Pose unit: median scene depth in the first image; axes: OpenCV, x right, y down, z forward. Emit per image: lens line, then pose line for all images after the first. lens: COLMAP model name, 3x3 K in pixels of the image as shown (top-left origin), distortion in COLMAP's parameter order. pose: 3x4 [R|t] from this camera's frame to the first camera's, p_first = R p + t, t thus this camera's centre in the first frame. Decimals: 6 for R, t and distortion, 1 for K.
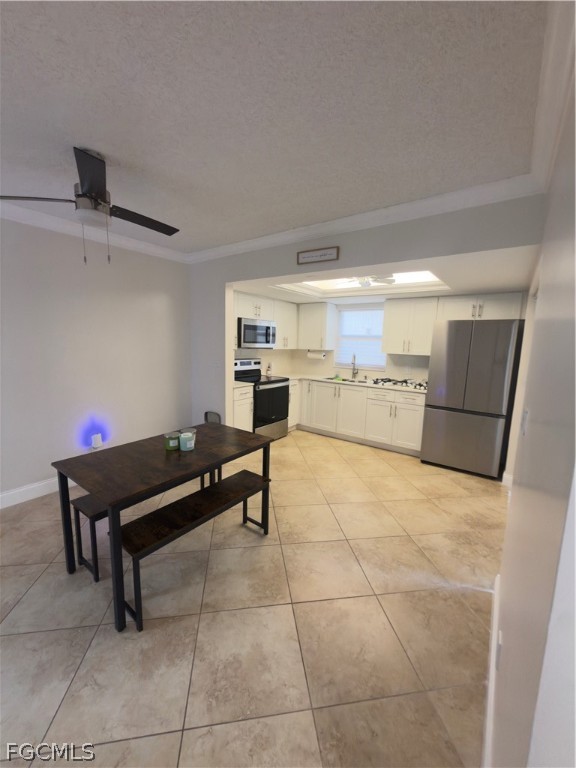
lens RADIAL K [[306.8, 0, 288.1], [0, 306.8, 384.2], [0, 0, 1]] dist [0.001897, -0.000361]
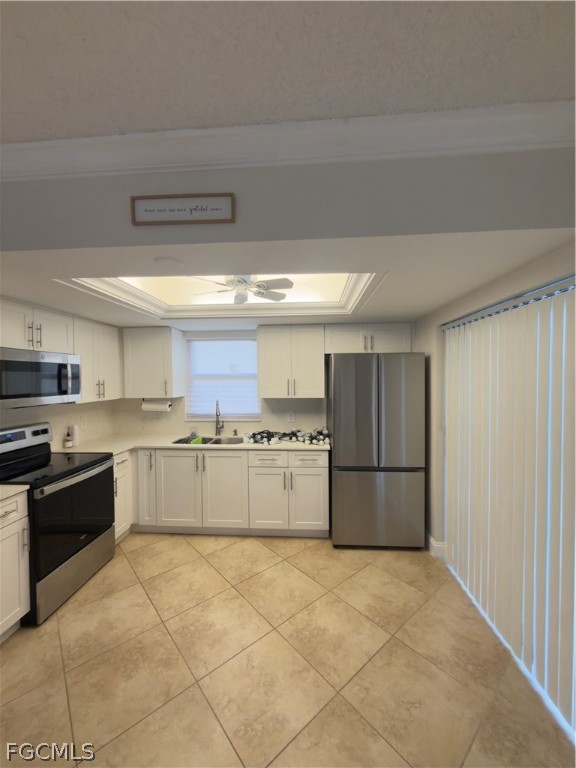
lens RADIAL K [[306.8, 0, 289.7], [0, 306.8, 383.5], [0, 0, 1]] dist [0.001897, -0.000361]
pose [[0.846977, -0.046365, 0.529603, -0.014600], [0.106957, 0.990682, -0.084321, -0.068033], [-0.520759, 0.128062, 0.844044, 0.354880]]
